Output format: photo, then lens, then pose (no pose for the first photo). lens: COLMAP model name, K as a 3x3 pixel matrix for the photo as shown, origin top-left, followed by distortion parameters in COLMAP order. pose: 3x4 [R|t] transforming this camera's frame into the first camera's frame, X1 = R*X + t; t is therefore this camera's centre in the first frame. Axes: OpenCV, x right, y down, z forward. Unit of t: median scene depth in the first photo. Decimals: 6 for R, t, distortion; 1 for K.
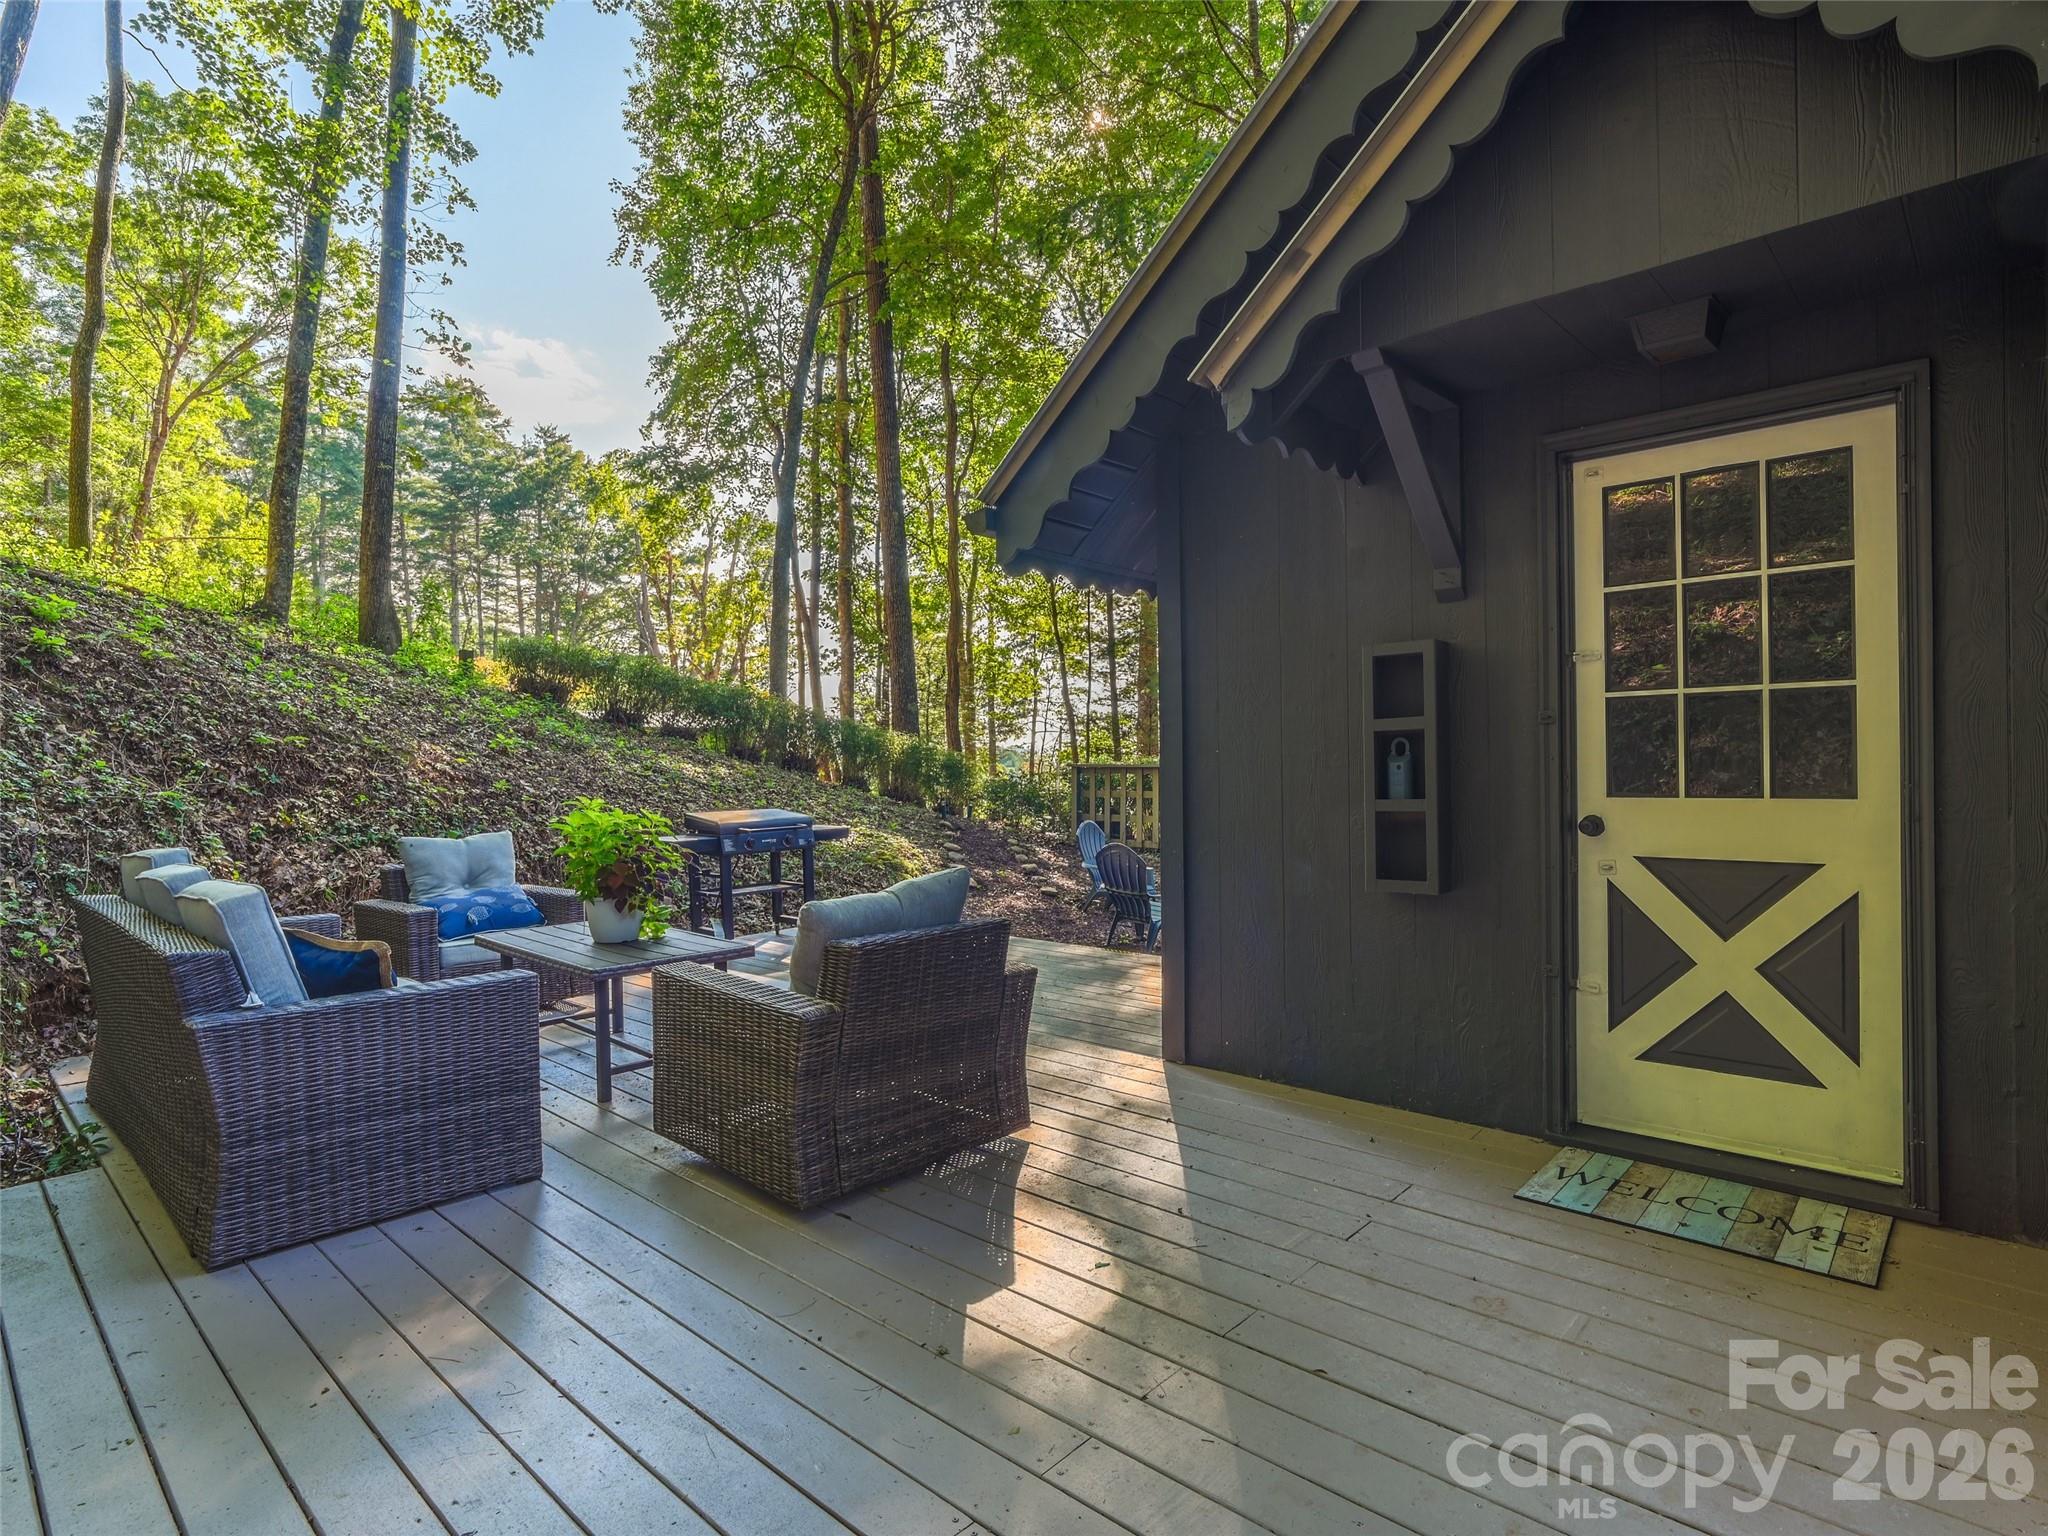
lens RADIAL K [[1072.1, 0, 1010.8], [0, 1072.1, 770.8], [0, 0, 1]] dist [-0.016562, 0.002715]
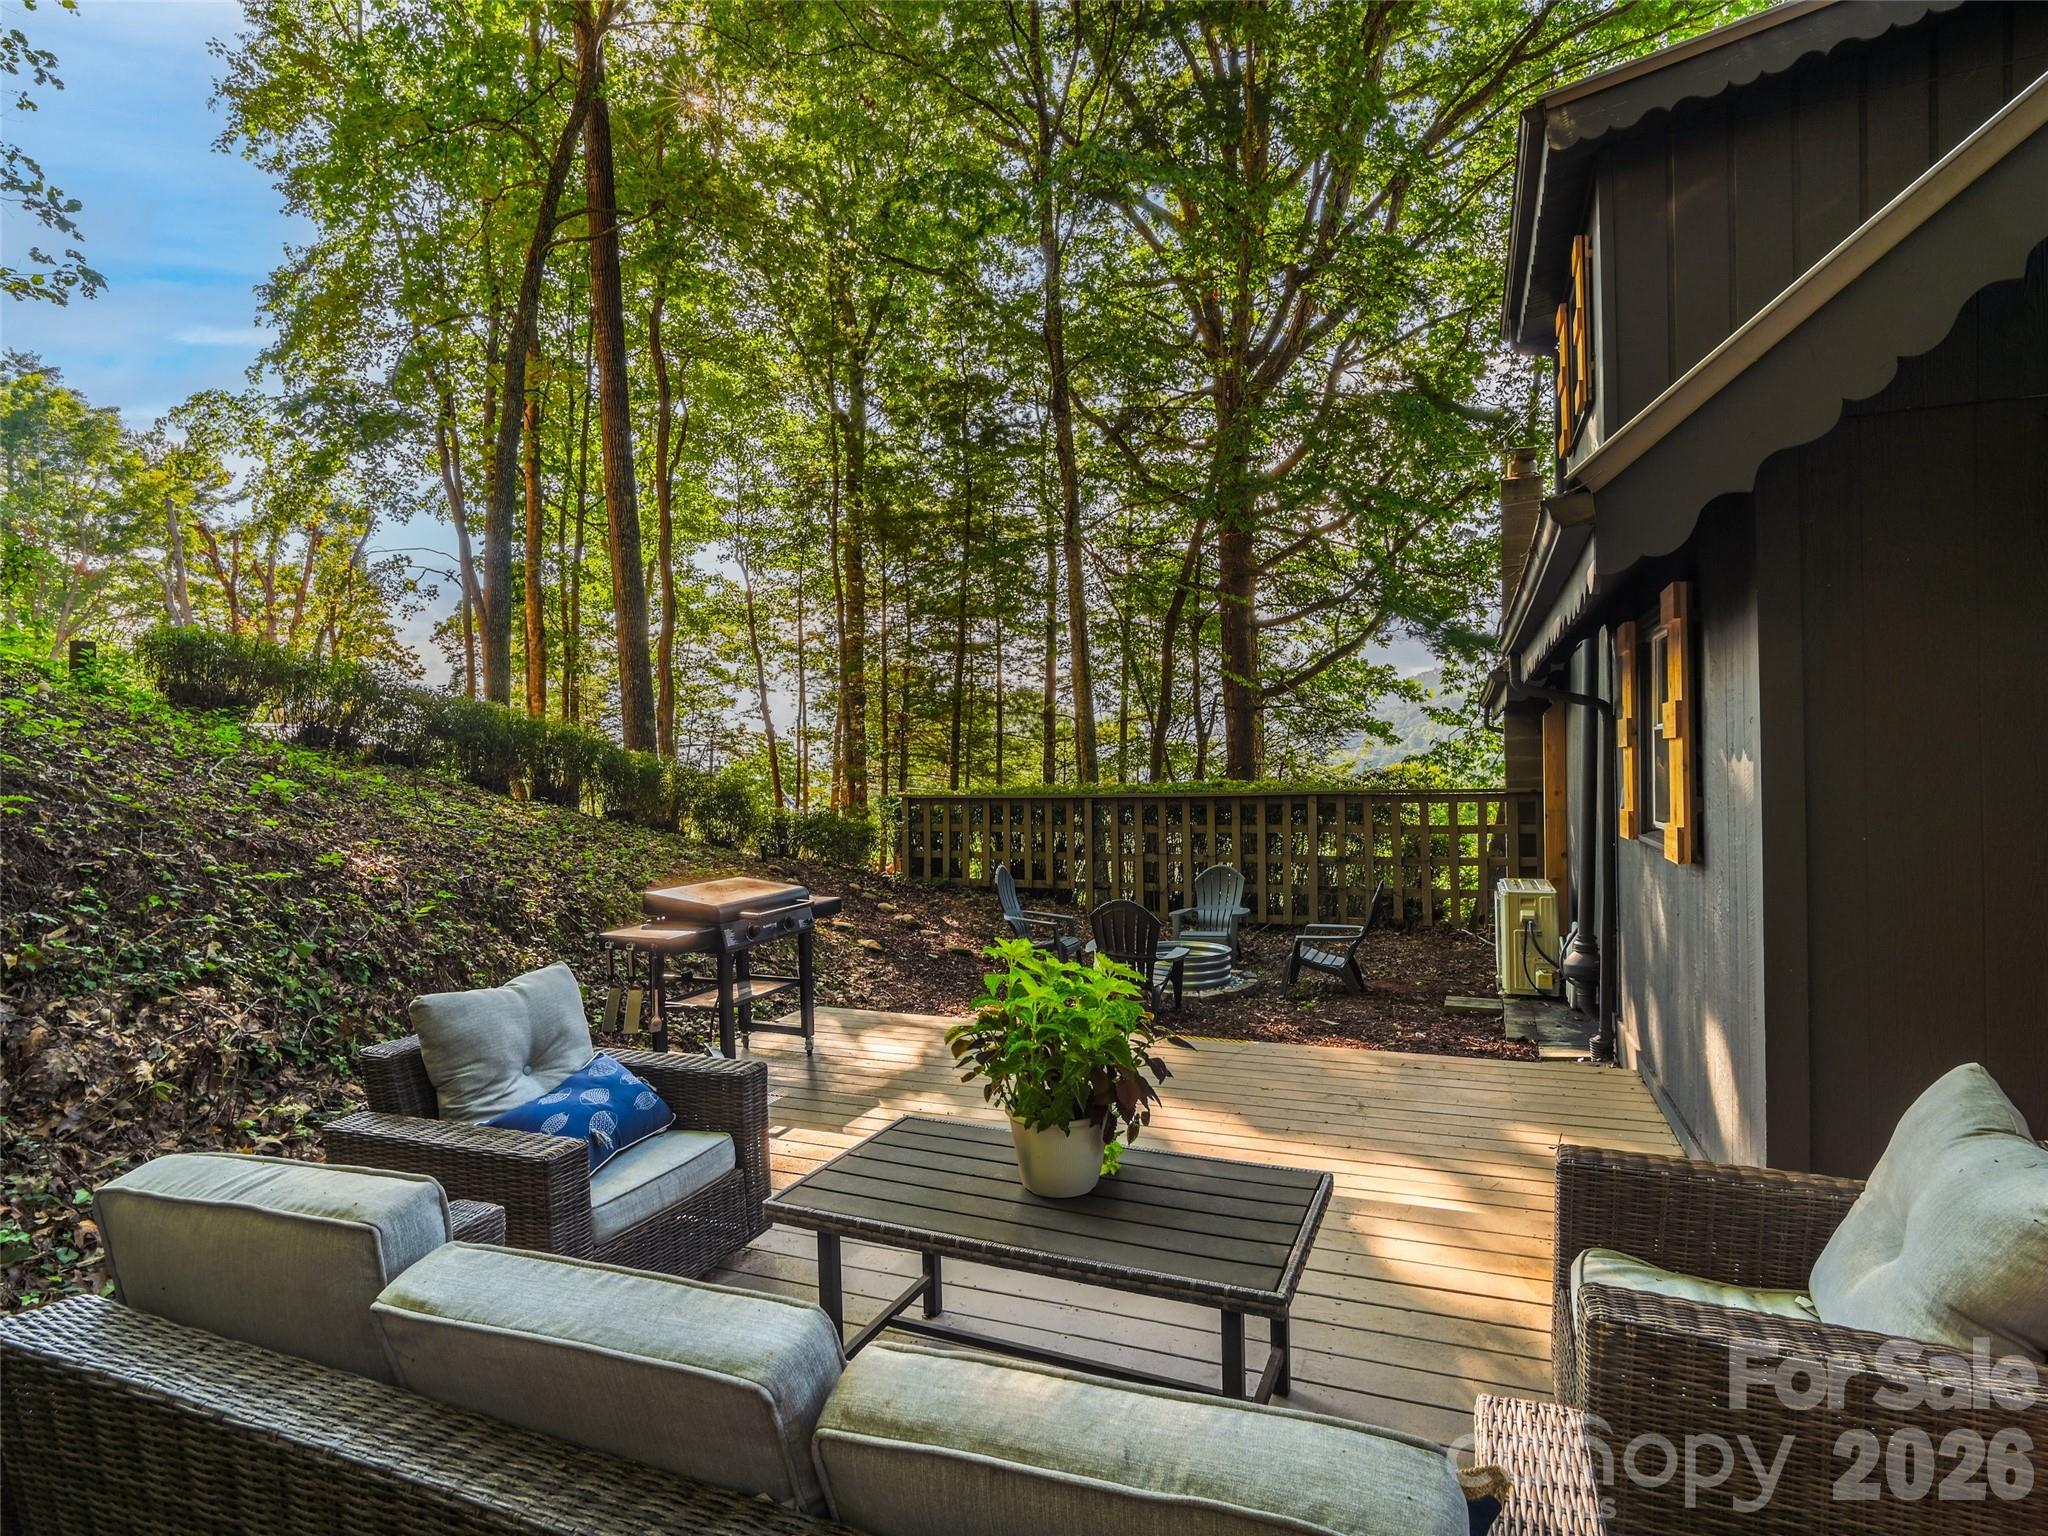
lens RADIAL K [[1072.1, 0, 1009.3], [0, 1072.1, 774.8], [0, 0, 1]] dist [-0.016562, 0.002715]
pose [[0.937068, -0.003262, 0.349133, -0.751717], [0.006087, 0.999957, -0.006996, -0.072640], [-0.349095, 0.008681, 0.937047, 0.594564]]
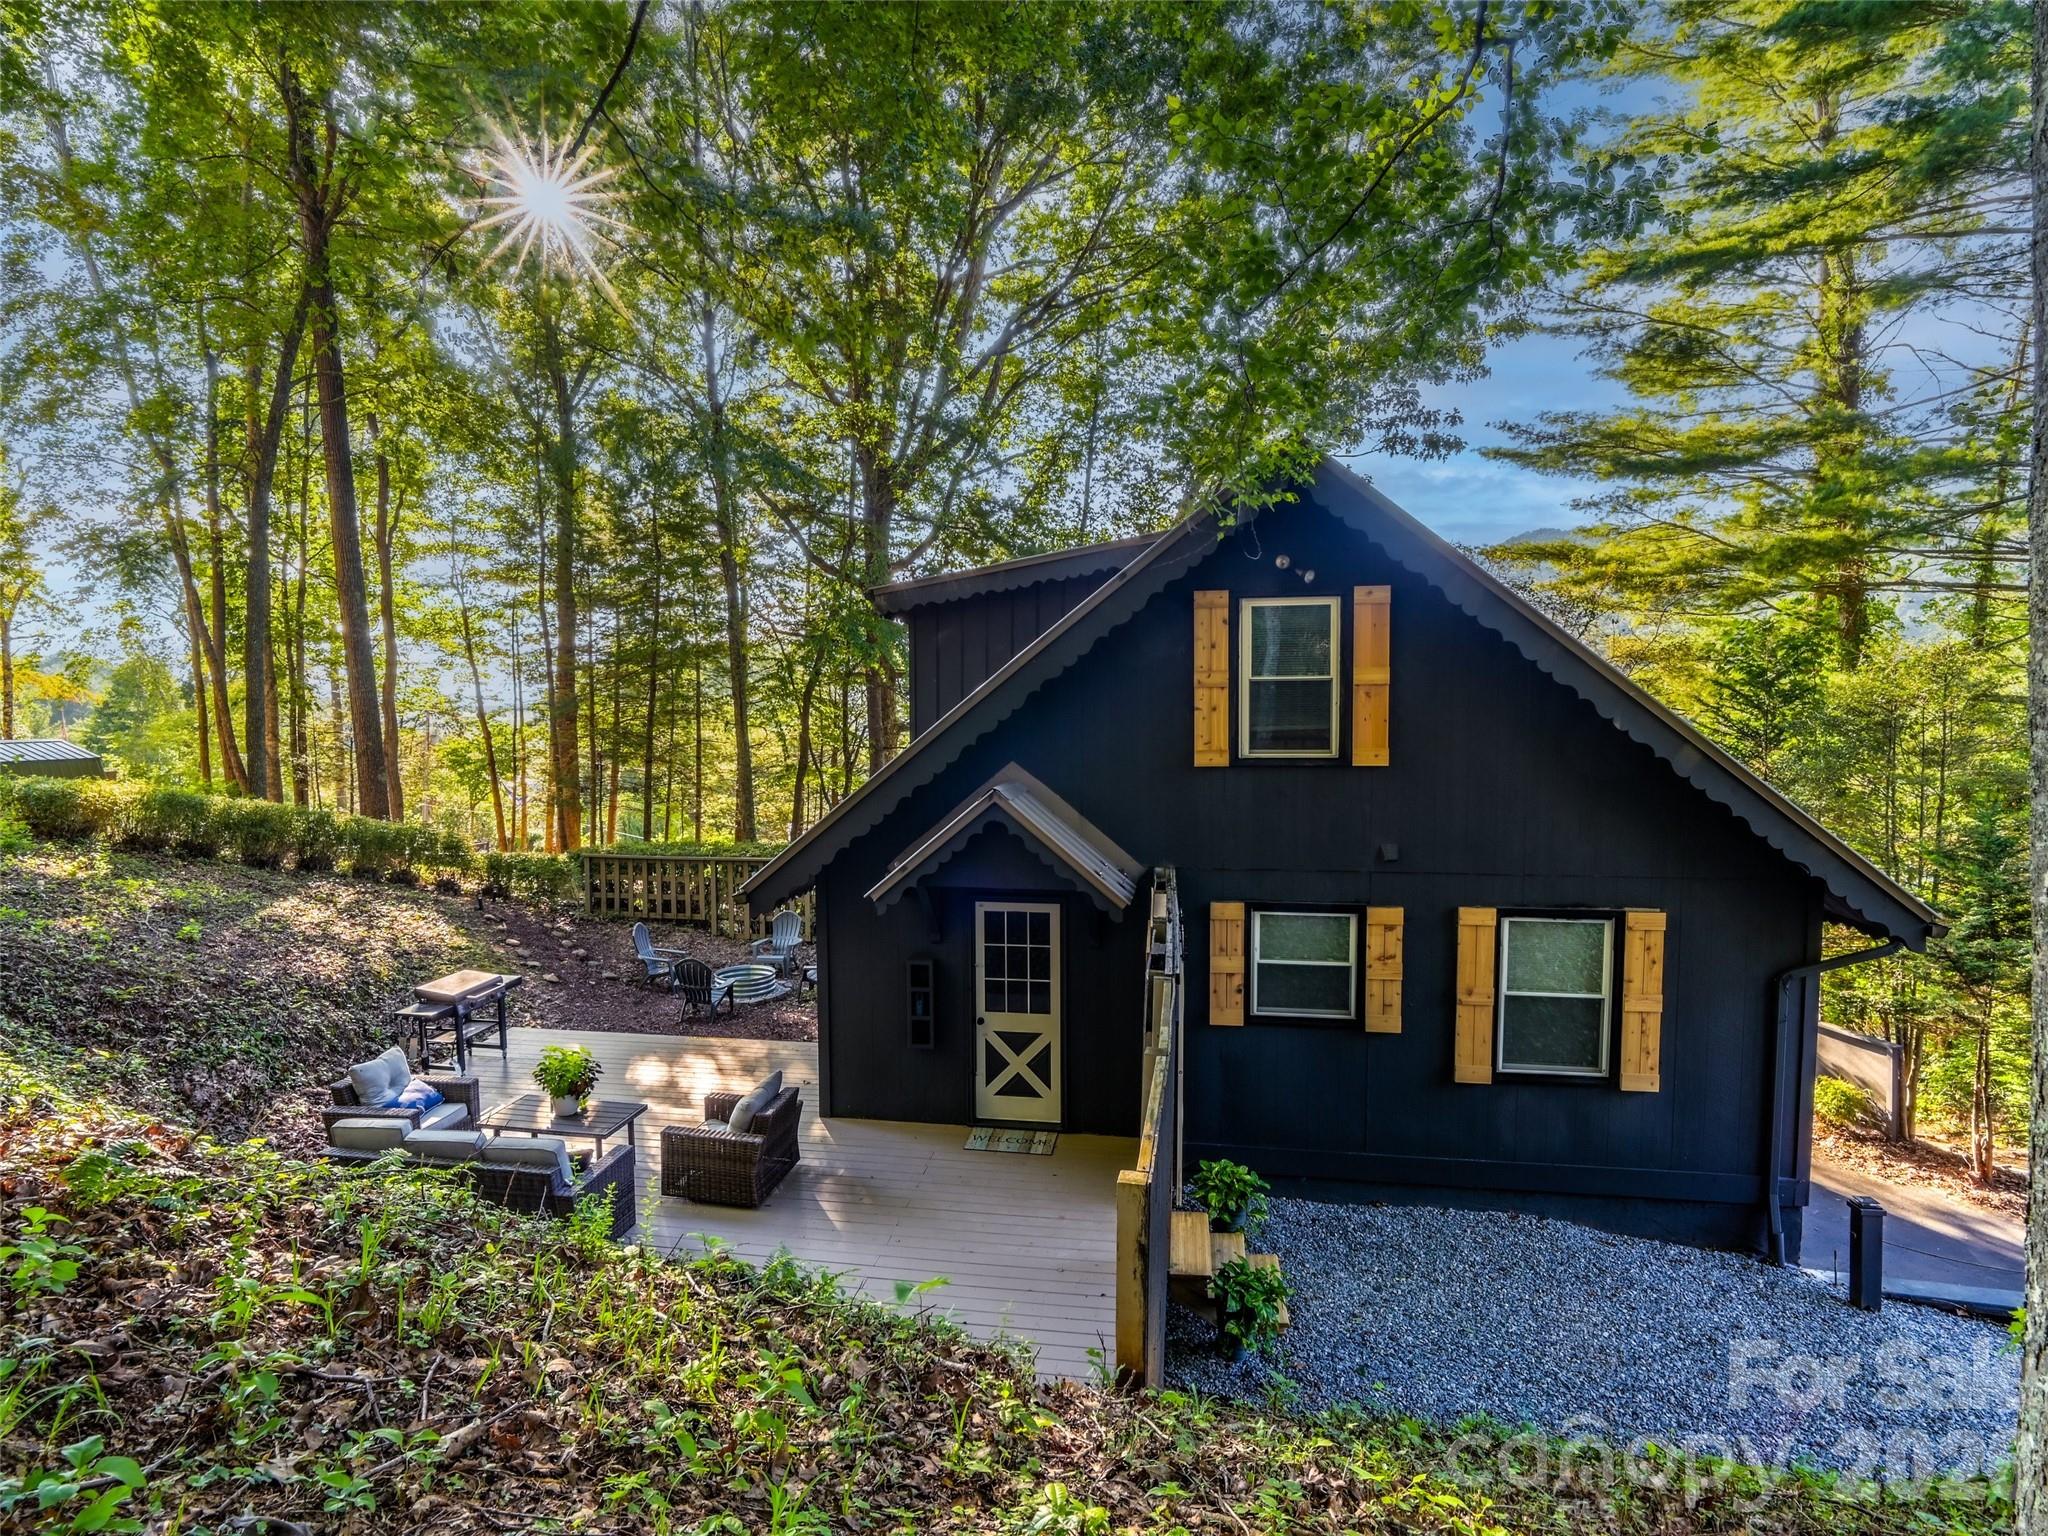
lens RADIAL K [[1072.1, 0, 1002.0], [0, 1072.1, 772.2], [0, 0, 1]] dist [-0.016562, 0.002715]
pose [[0.835532, -0.028672, 0.548694, -0.979690], [-0.002243, 0.998451, 0.055589, -0.766713], [-0.549438, -0.047677, 0.834173, -1.427957]]
